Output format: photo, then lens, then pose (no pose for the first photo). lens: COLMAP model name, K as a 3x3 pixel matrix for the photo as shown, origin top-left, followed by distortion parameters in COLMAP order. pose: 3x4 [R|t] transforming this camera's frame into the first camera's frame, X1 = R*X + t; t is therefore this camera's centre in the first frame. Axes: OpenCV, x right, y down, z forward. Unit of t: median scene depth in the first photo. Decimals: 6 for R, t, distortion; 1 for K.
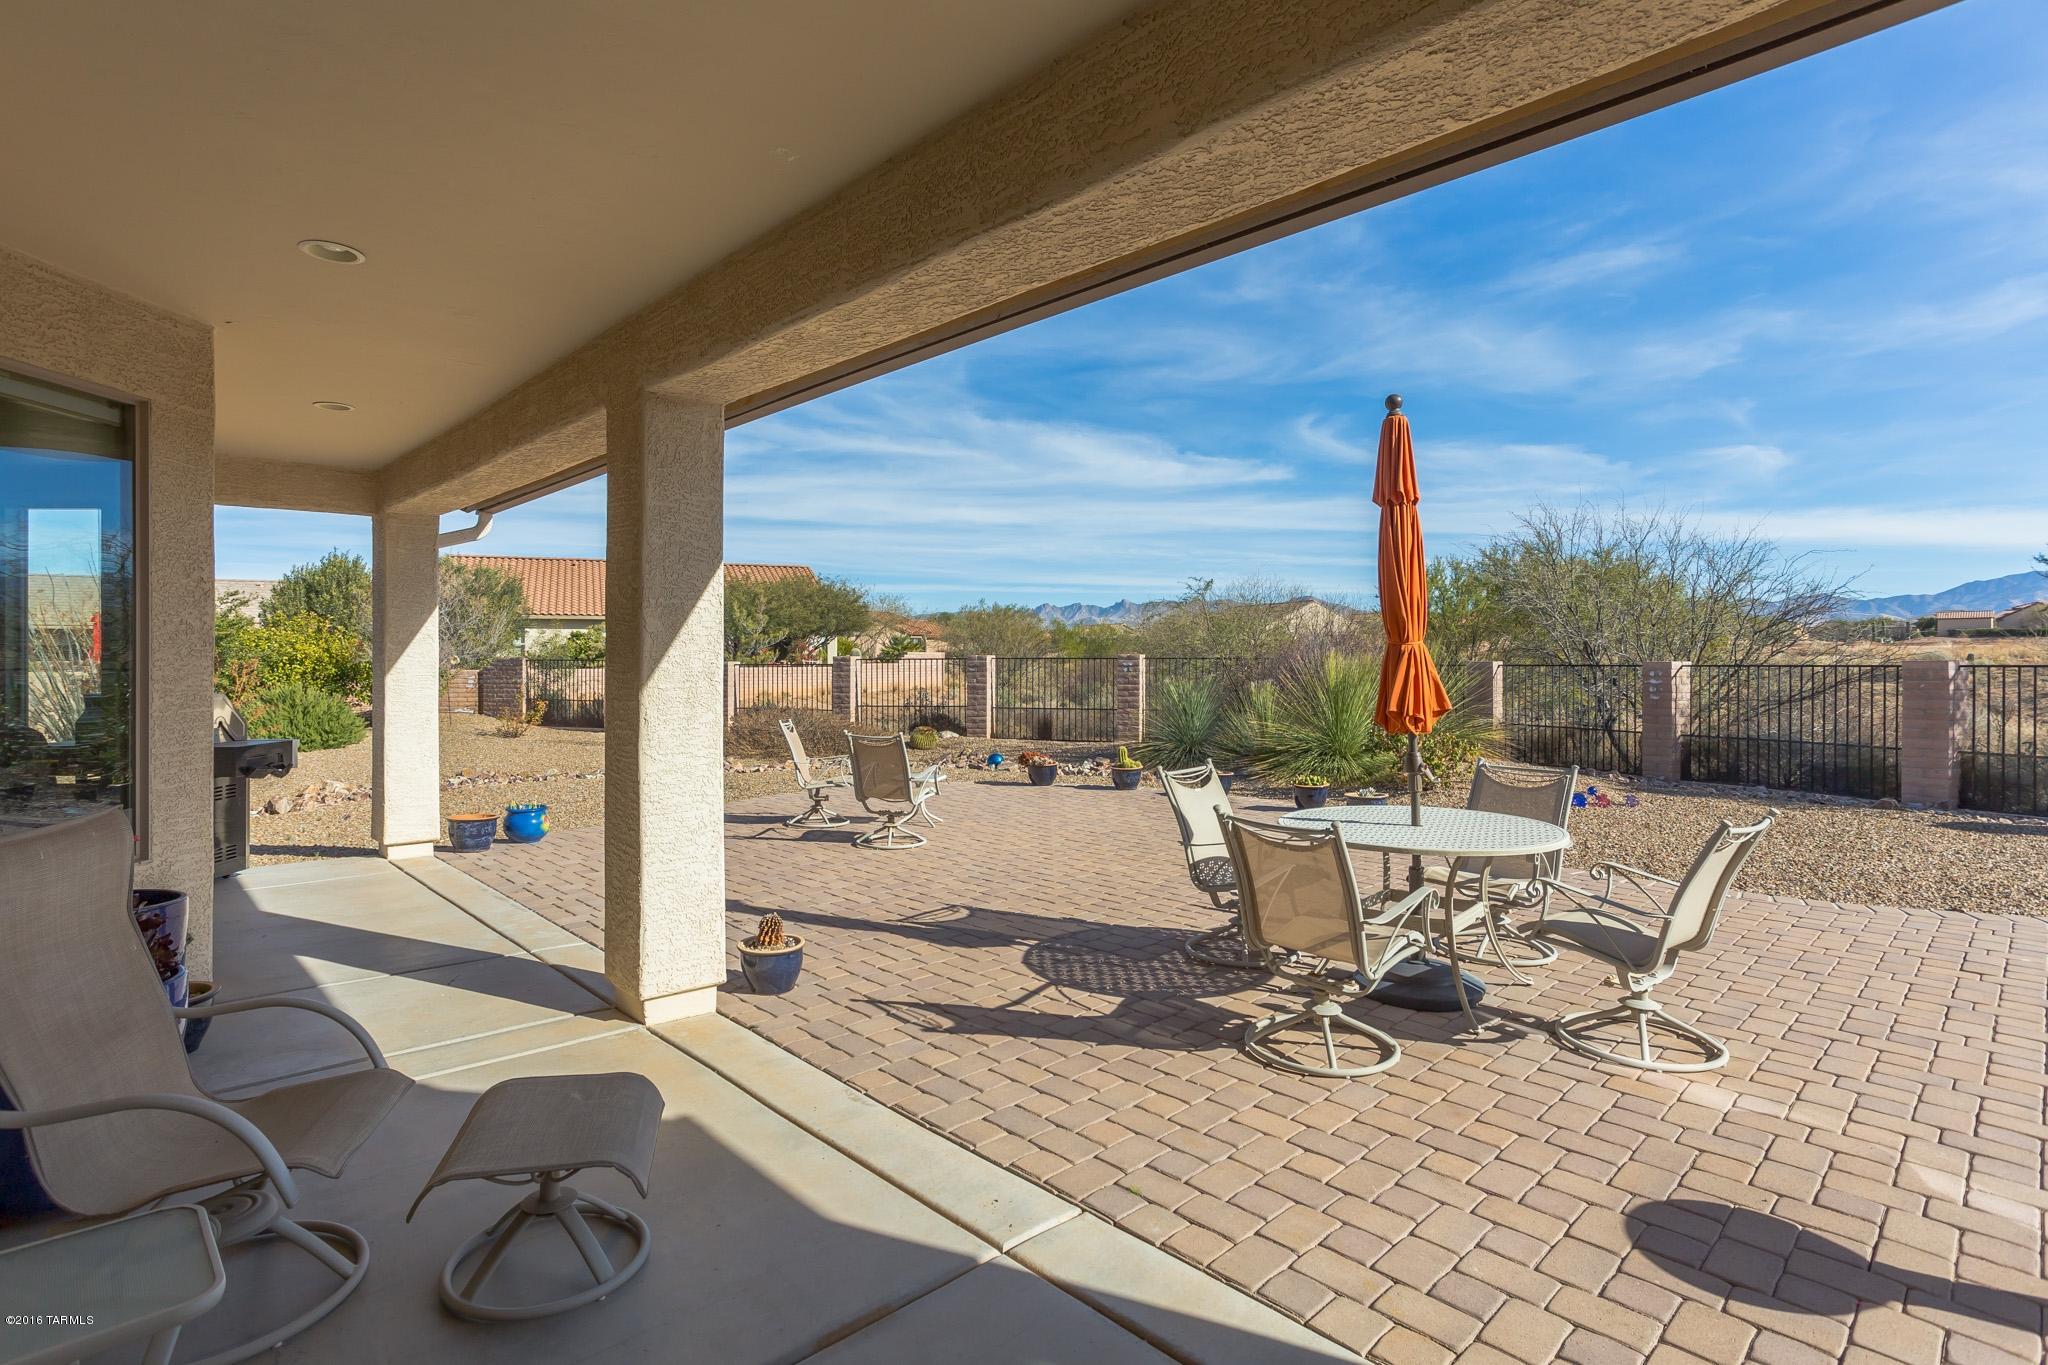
lens RADIAL K [[1017.5, 0, 1007.0], [0, 1017.5, 677.0], [0, 0, 1]] dist [-0.048285, 0.038520]
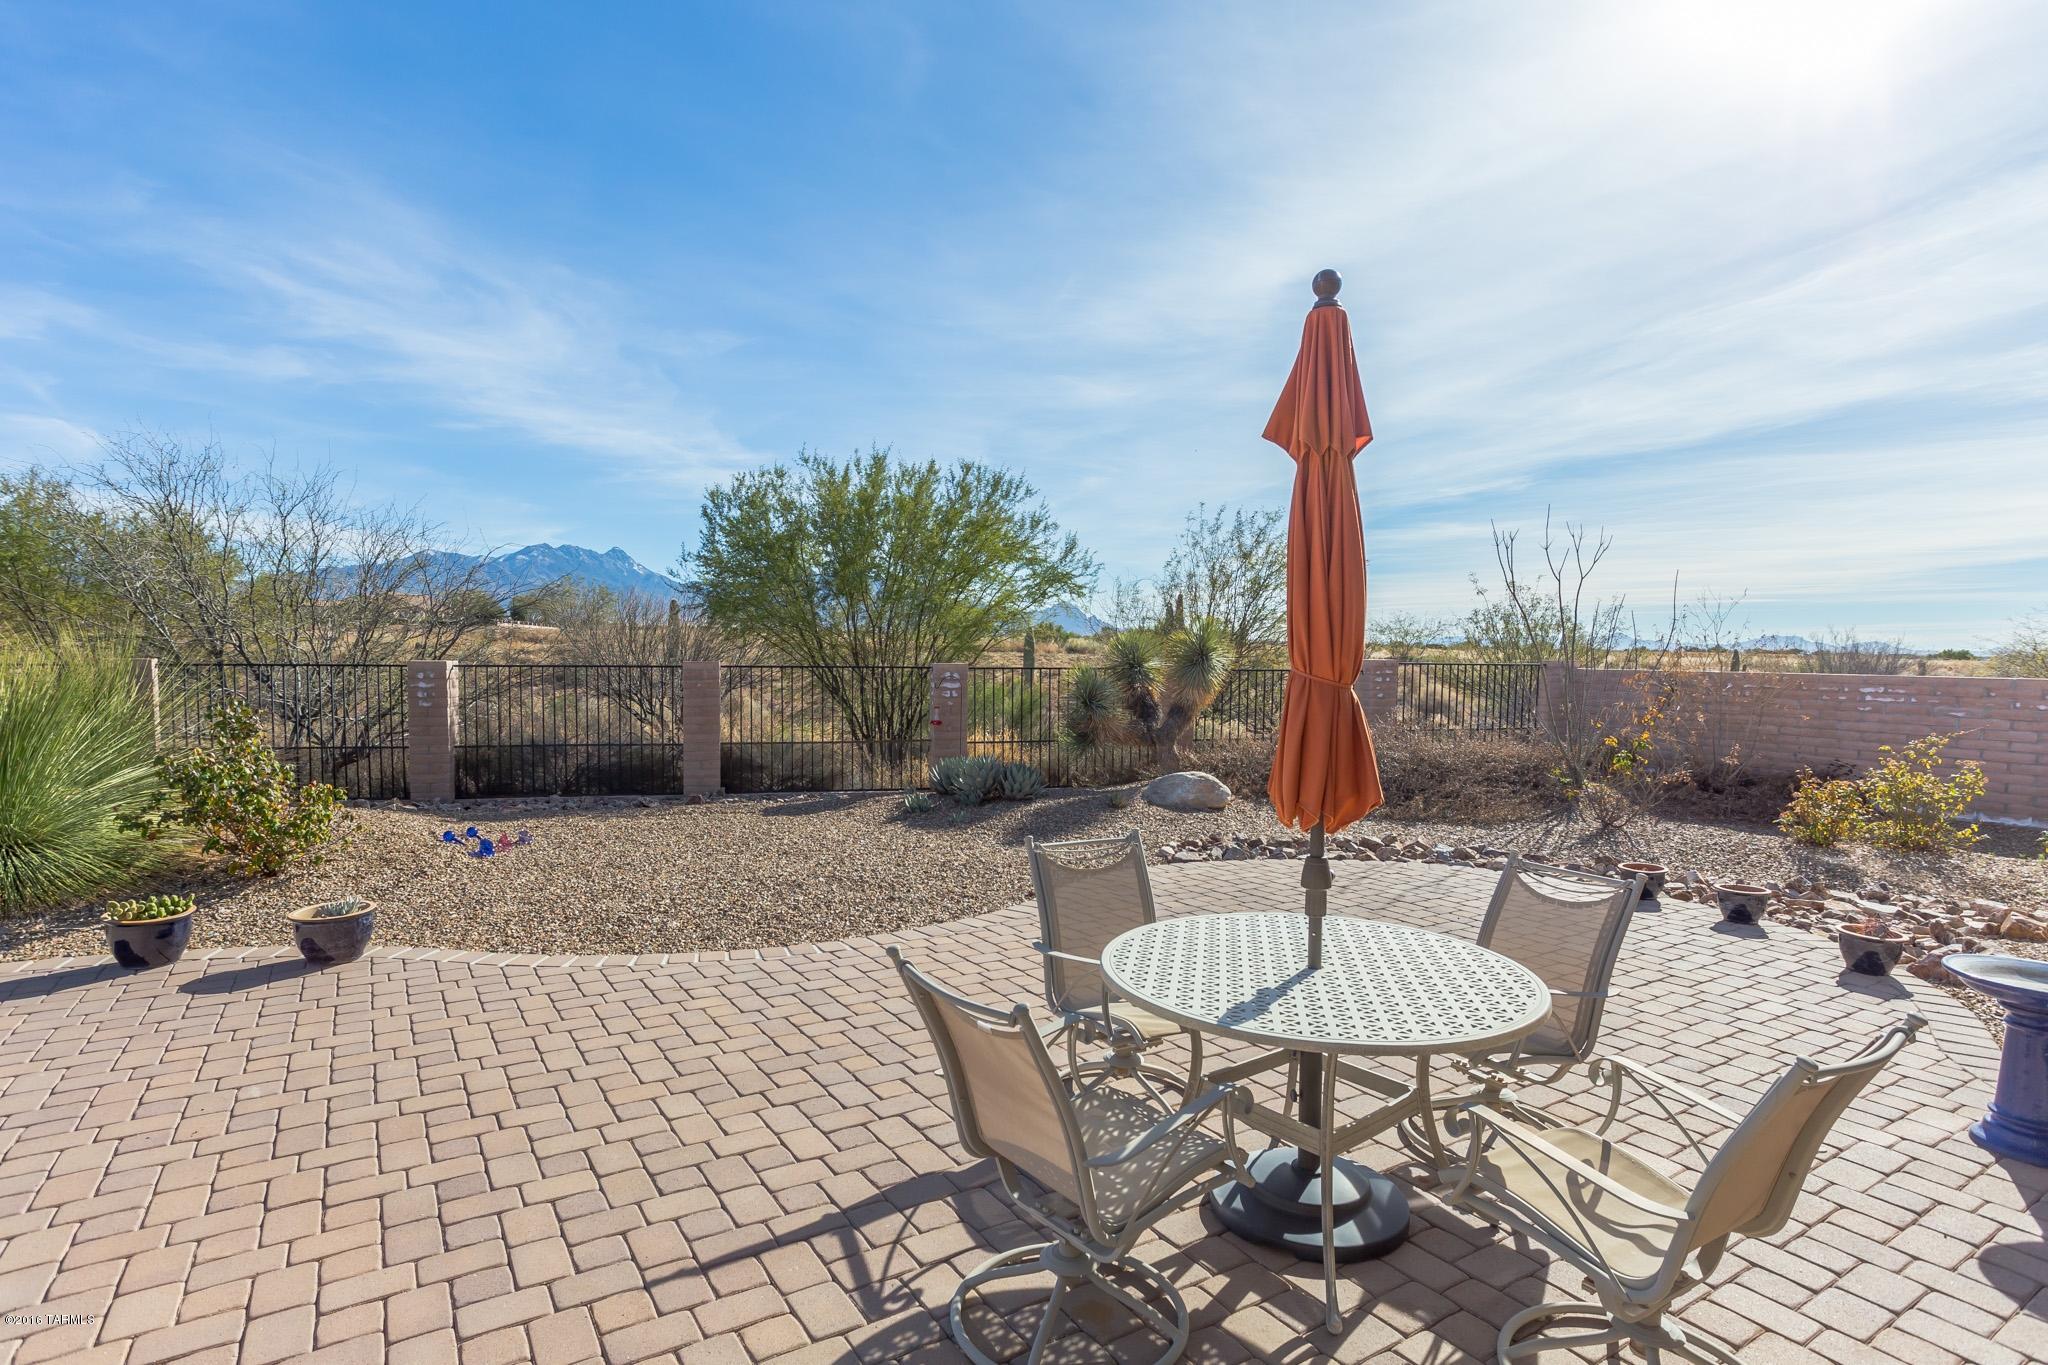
lens RADIAL K [[1047.5, 0, 1017.2], [0, 1047.5, 717.2], [0, 0, 1]] dist [-0.051701, 0.037071]
pose [[0.191205, -0.060695, 0.979672, -0.116041], [0.005820, 0.998139, 0.060703, -0.022220], [-0.981533, -0.005905, 0.191202, 0.454563]]
